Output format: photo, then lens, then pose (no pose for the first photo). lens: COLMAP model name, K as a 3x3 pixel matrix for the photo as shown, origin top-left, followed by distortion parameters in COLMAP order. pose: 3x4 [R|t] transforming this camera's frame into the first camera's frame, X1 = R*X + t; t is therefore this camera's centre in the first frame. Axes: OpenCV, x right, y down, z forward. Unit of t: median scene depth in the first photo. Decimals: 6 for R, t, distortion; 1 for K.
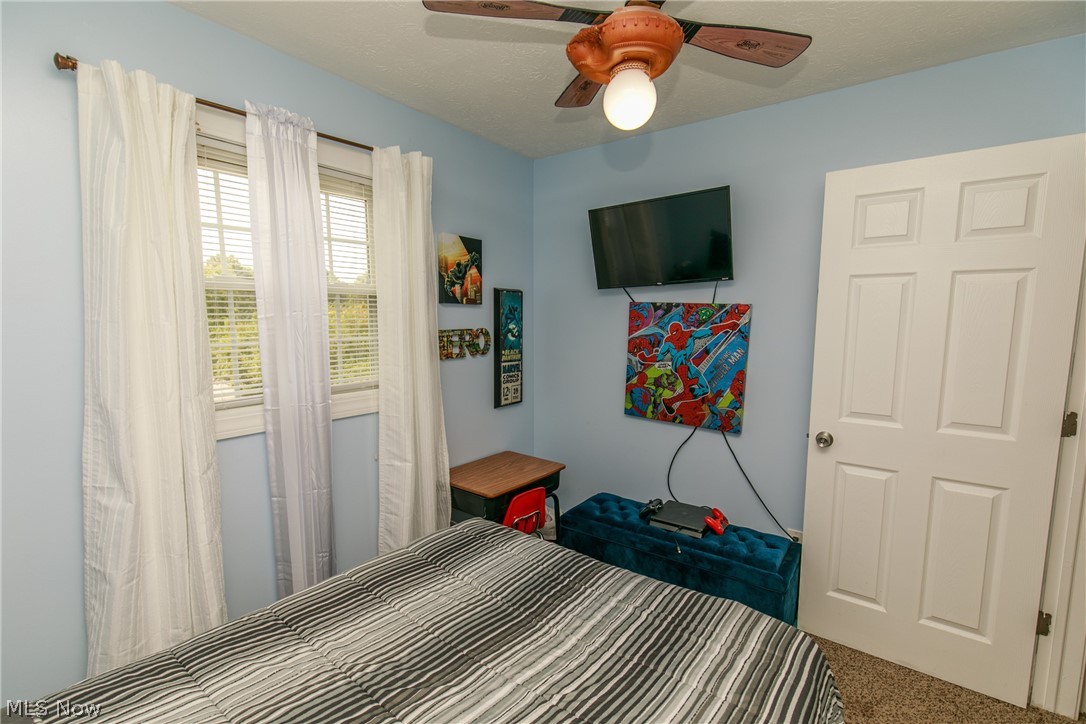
lens RADIAL K [[482.8, 0, 542.5], [0, 482.8, 362.2], [0, 0, 1]] dist [0.007018, -0.001850]
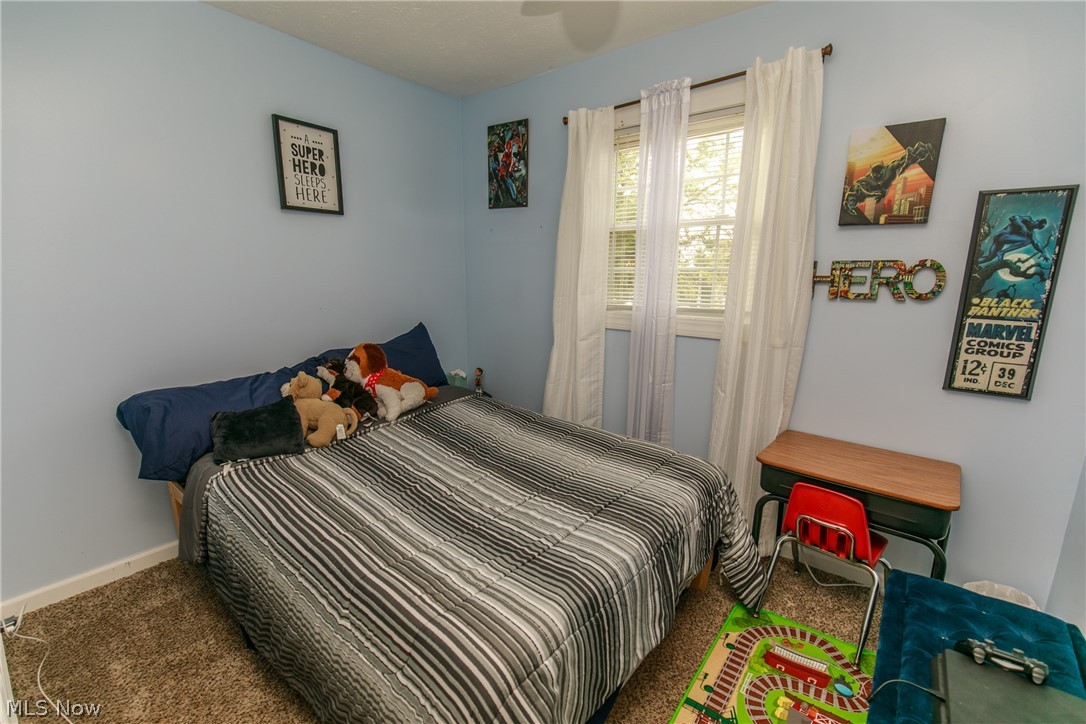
lens RADIAL K [[482.8, 0, 542.8], [0, 482.8, 365.1], [0, 0, 1]] dist [0.007018, -0.001850]
pose [[-0.033948, 0.185212, -0.982112, 0.585676], [-0.107726, 0.976275, 0.187835, 0.001996], [0.993601, 0.112175, -0.013191, 0.525818]]
